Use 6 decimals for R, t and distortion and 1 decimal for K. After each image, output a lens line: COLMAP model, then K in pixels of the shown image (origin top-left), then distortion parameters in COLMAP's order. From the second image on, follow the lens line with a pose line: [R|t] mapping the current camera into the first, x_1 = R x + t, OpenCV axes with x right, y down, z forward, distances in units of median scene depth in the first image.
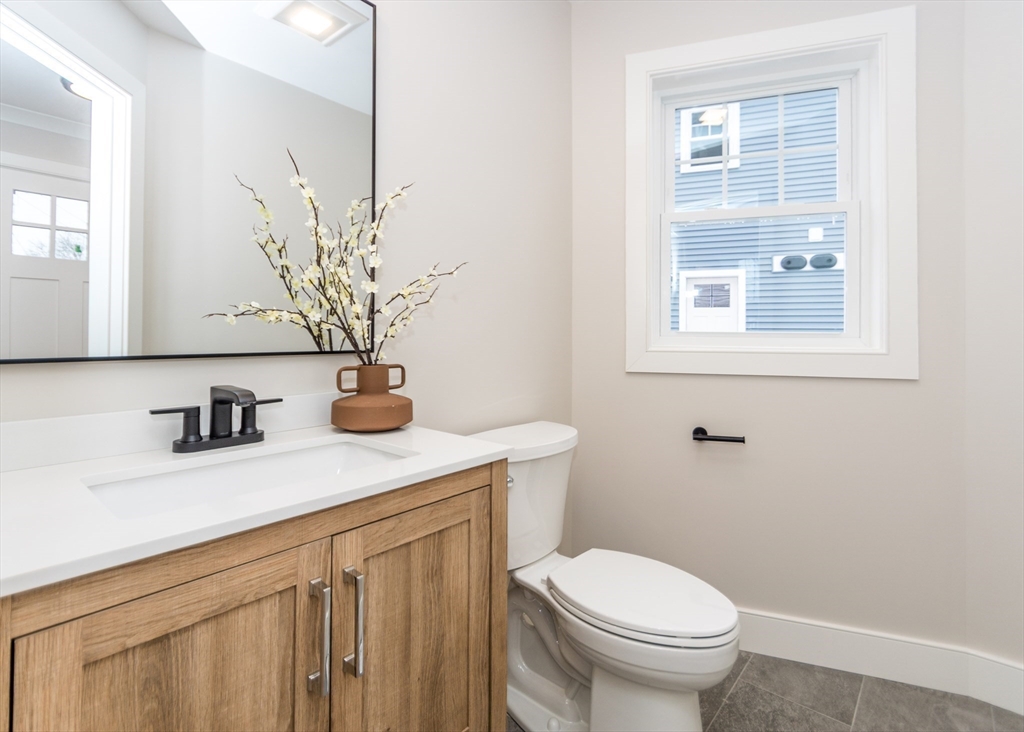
lens RADIAL K [[497.9, 0, 474.4], [0, 497.9, 327.4], [0, 0, 1]] dist [0.000215, -0.000432]
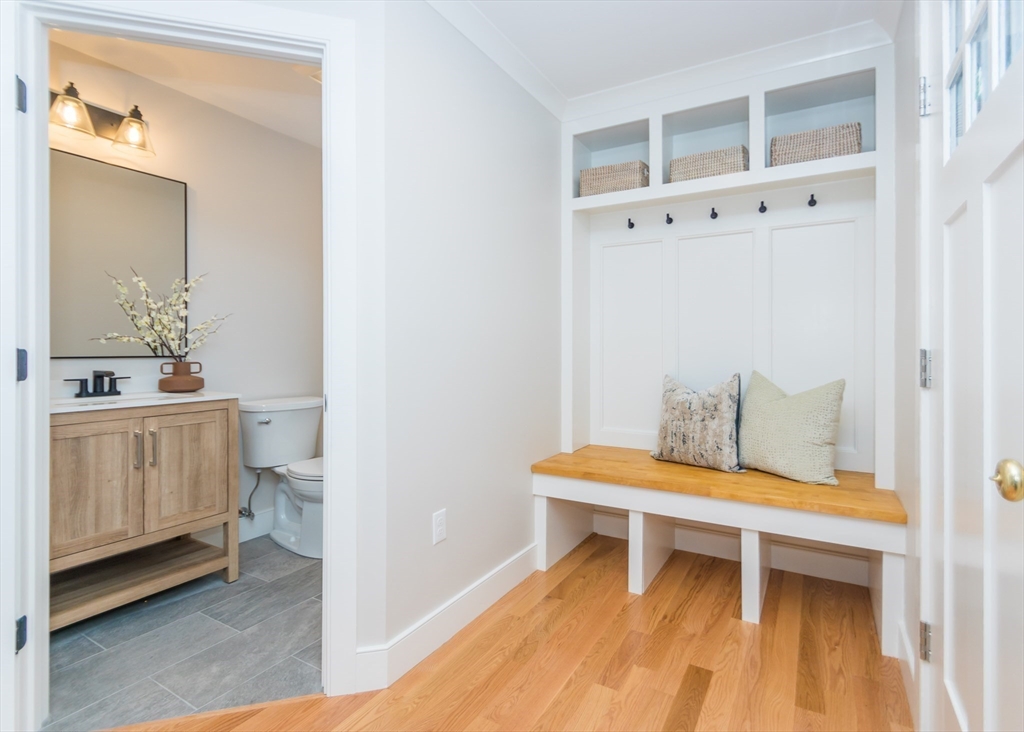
lens RADIAL K [[500.2, 0, 529.8], [0, 500.2, 350.3], [0, 0, 1]] dist [-0.001996, -0.002292]
pose [[0.972127, -0.005962, 0.234379, 0.846041], [0.002526, 0.999885, 0.014957, -0.002990], [-0.234442, -0.013948, 0.972030, -1.622429]]
